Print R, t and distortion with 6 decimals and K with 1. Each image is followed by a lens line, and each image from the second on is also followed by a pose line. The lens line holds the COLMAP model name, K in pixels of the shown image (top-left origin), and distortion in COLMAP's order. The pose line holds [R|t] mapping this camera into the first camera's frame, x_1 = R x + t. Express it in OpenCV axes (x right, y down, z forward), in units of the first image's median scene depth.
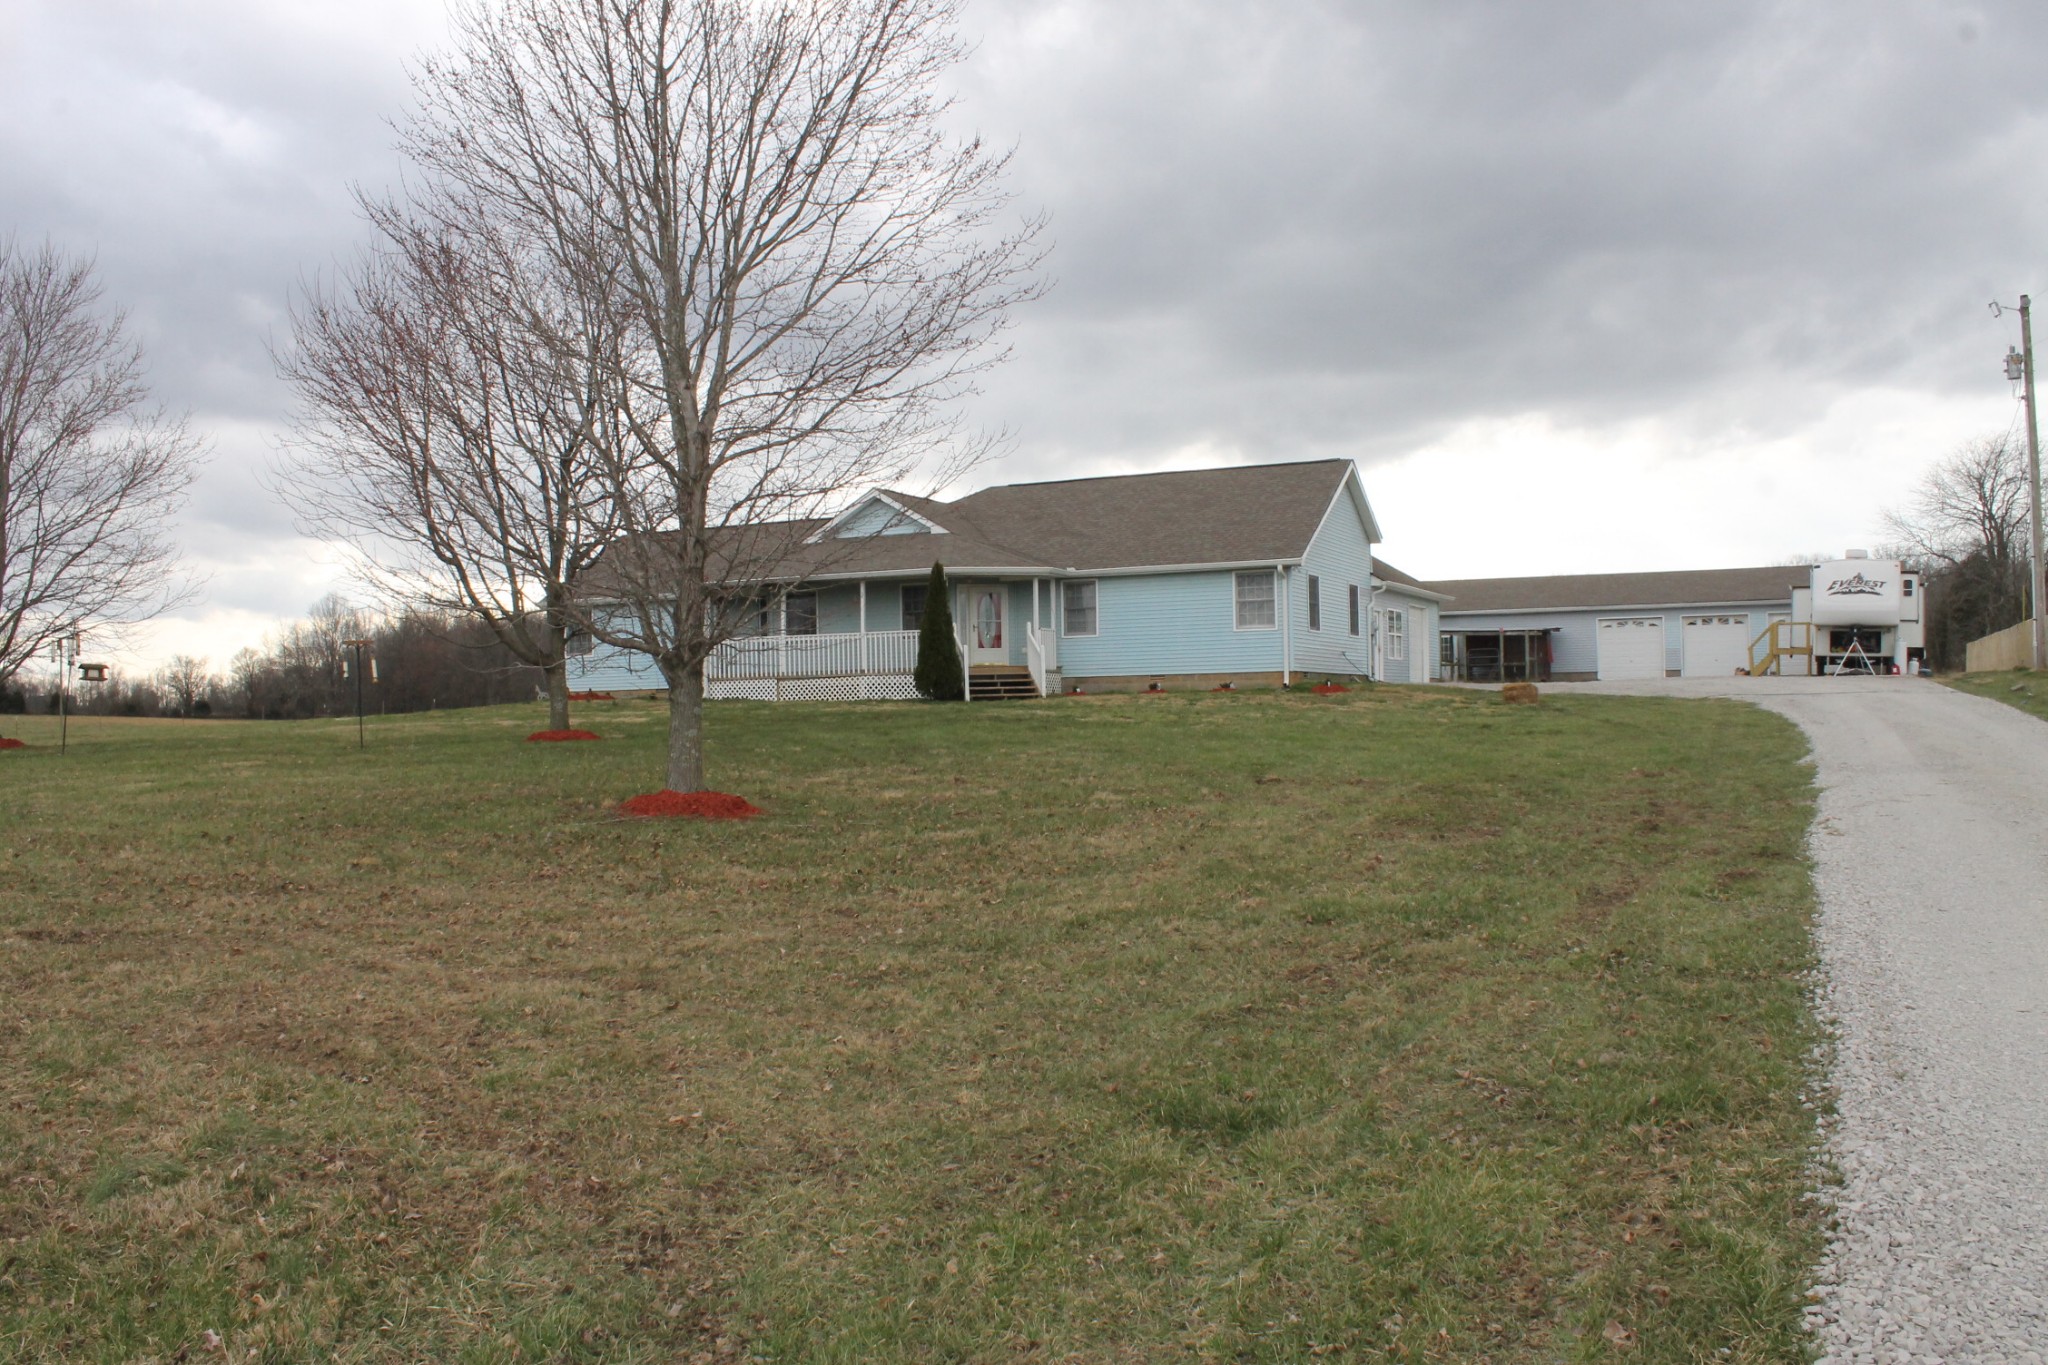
lens RADIAL K [[1755.7, 0, 1024.0], [0, 1755.7, 682.5], [0, 0, 1]] dist [-0.162637, 0.155956]
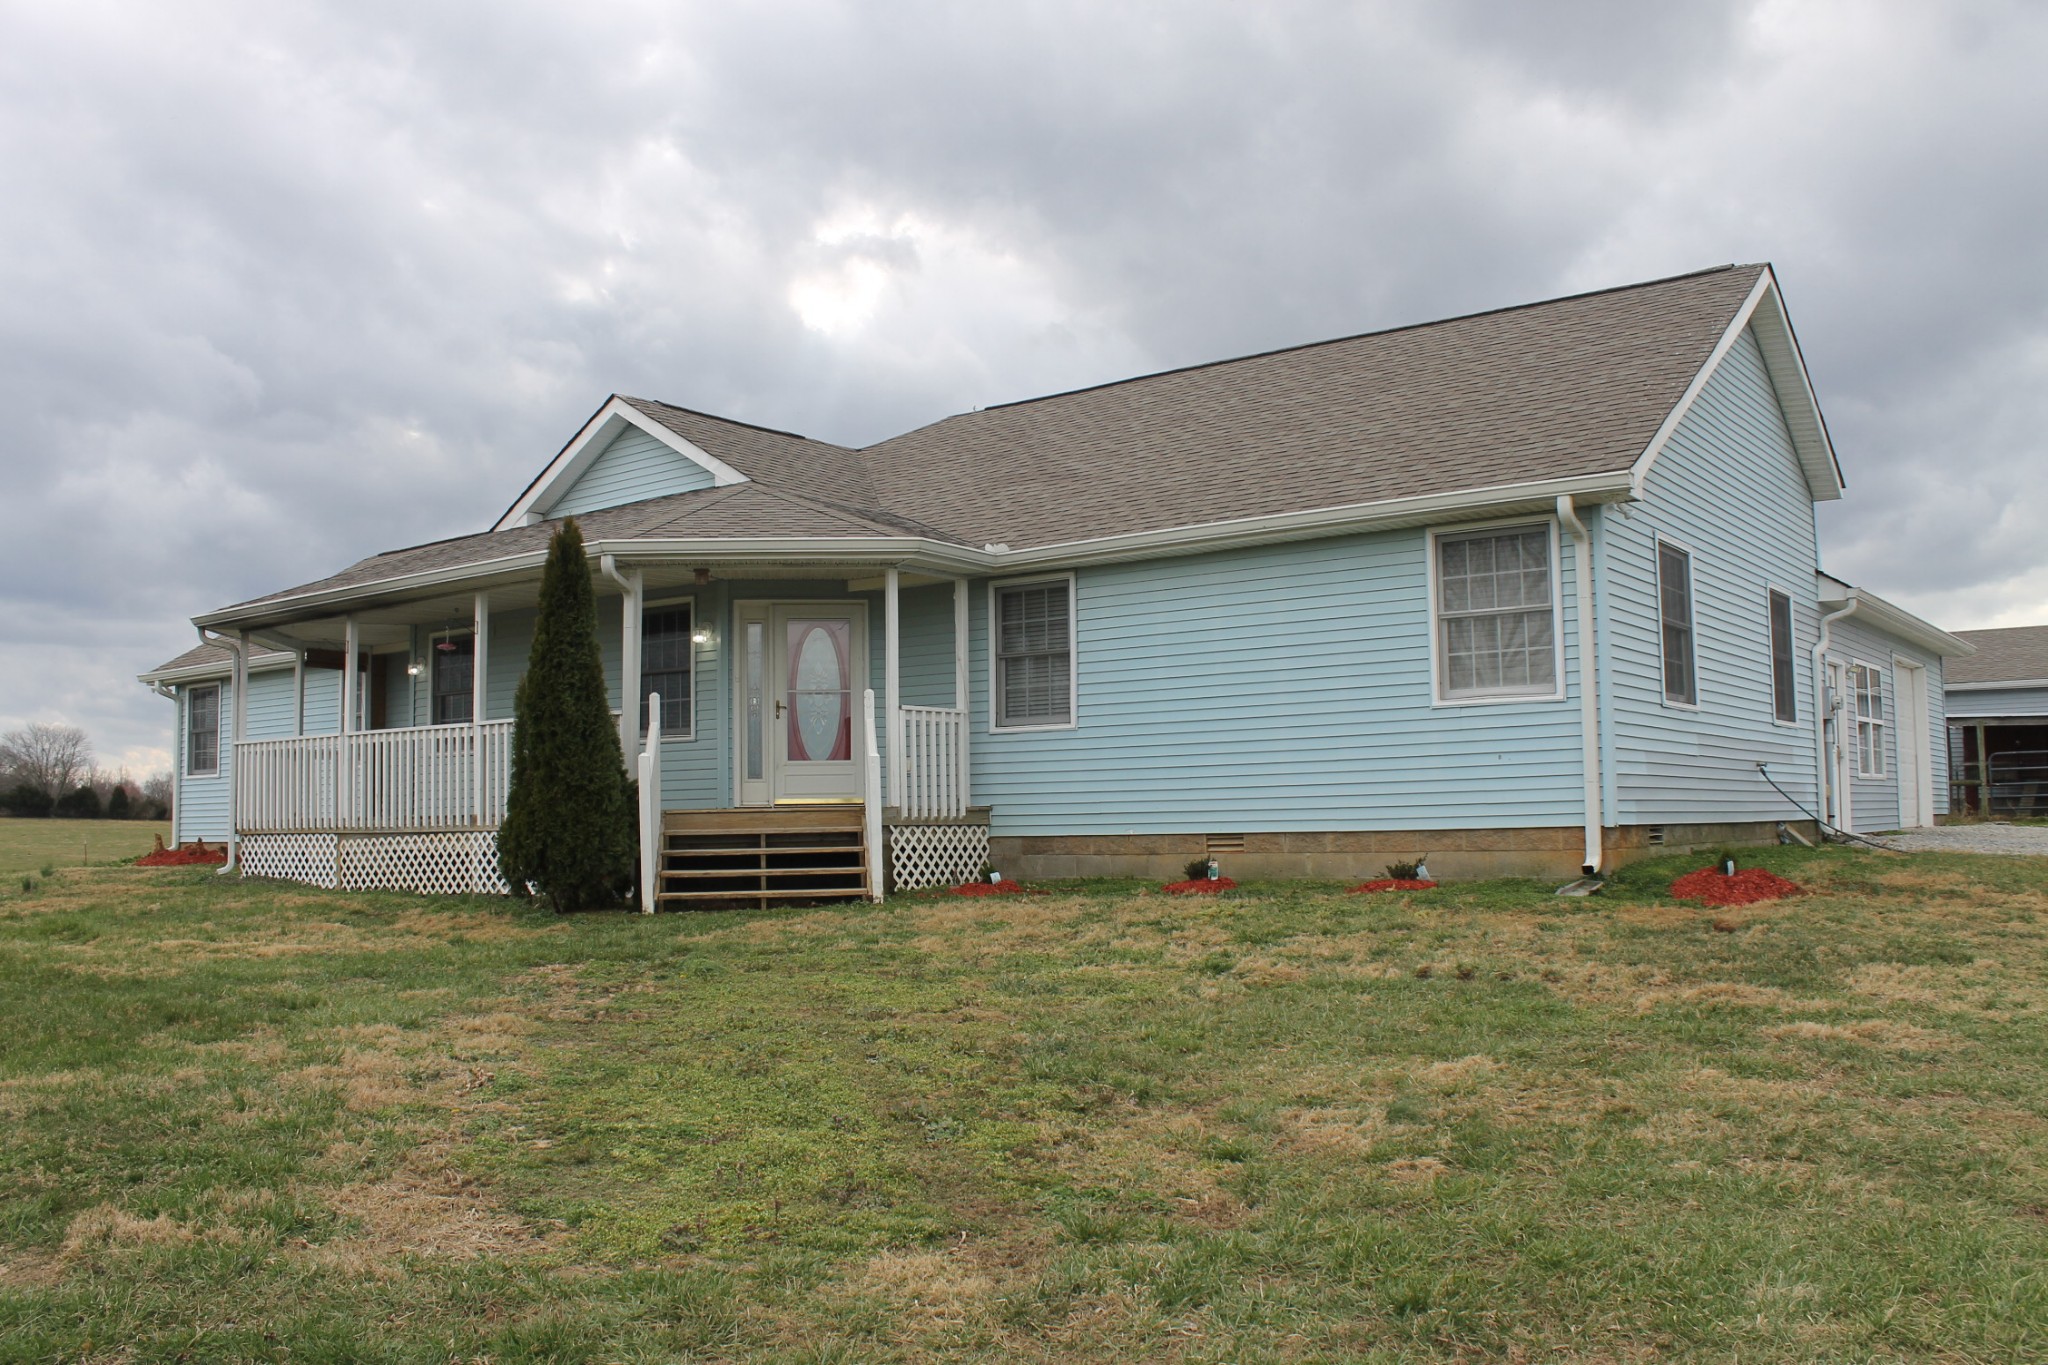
lens RADIAL K [[1755.7, 0, 1024.0], [0, 1755.7, 682.5], [0, 0, 1]] dist [-0.162637, 0.155956]
pose [[0.979833, -0.013925, -0.199331, 0.108094], [0.001702, 0.998114, -0.061360, -0.013314], [0.199809, 0.059784, 0.978009, 0.648024]]
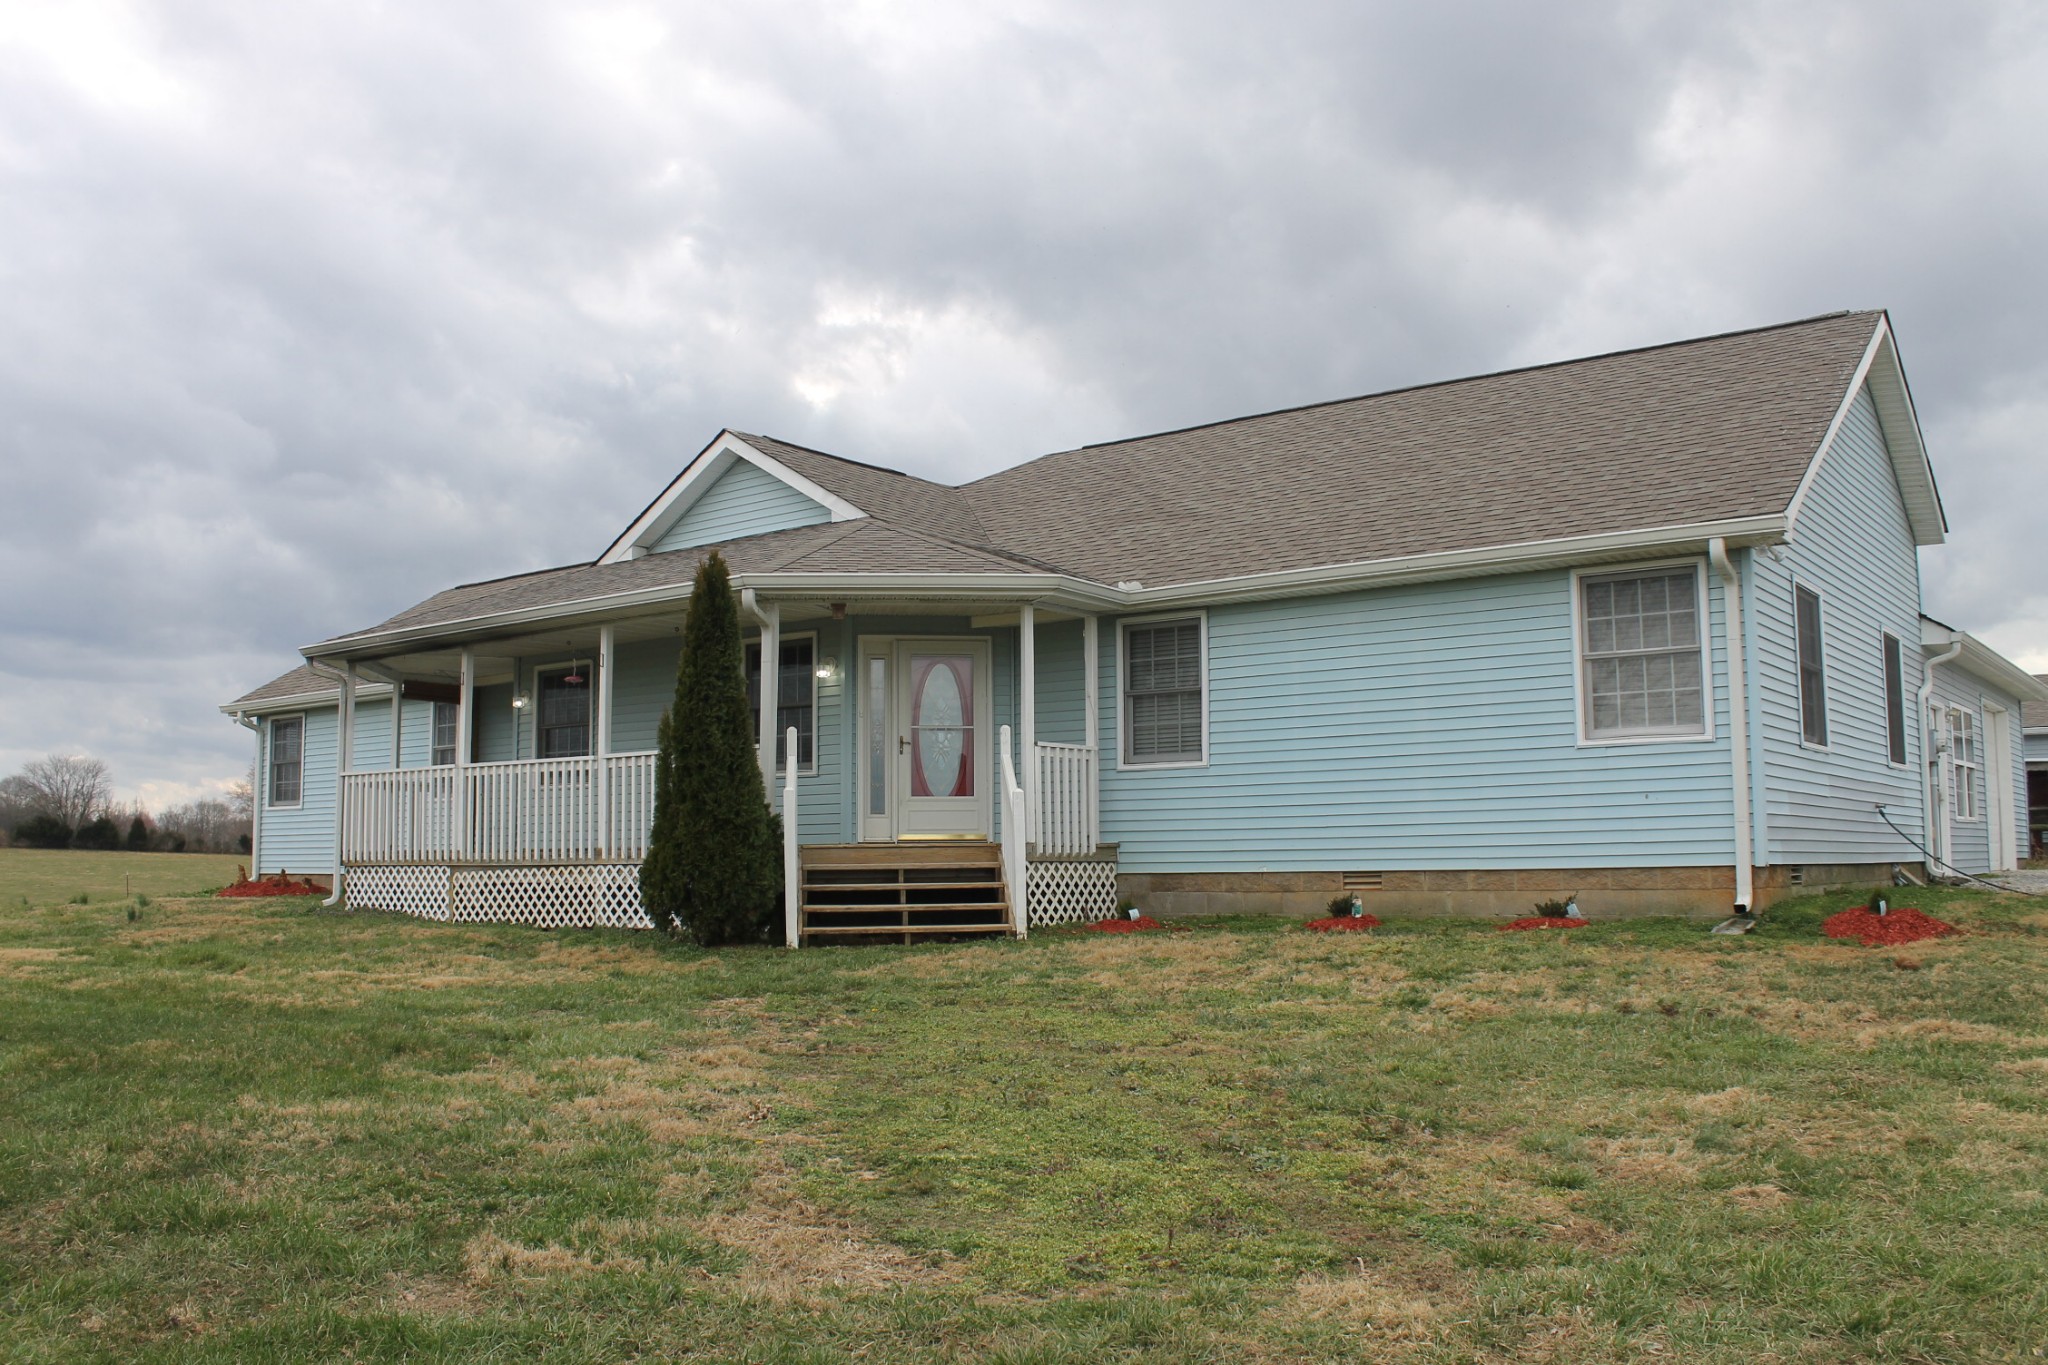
lens RADIAL K [[1755.7, 0, 1024.0], [0, 1755.7, 682.5], [0, 0, 1]] dist [-0.162637, 0.155956]
pose [[0.979012, -0.010804, -0.203517, 0.081915], [-0.006508, 0.996427, -0.084205, -0.012465], [0.203700, 0.083762, 0.975444, 0.641482]]
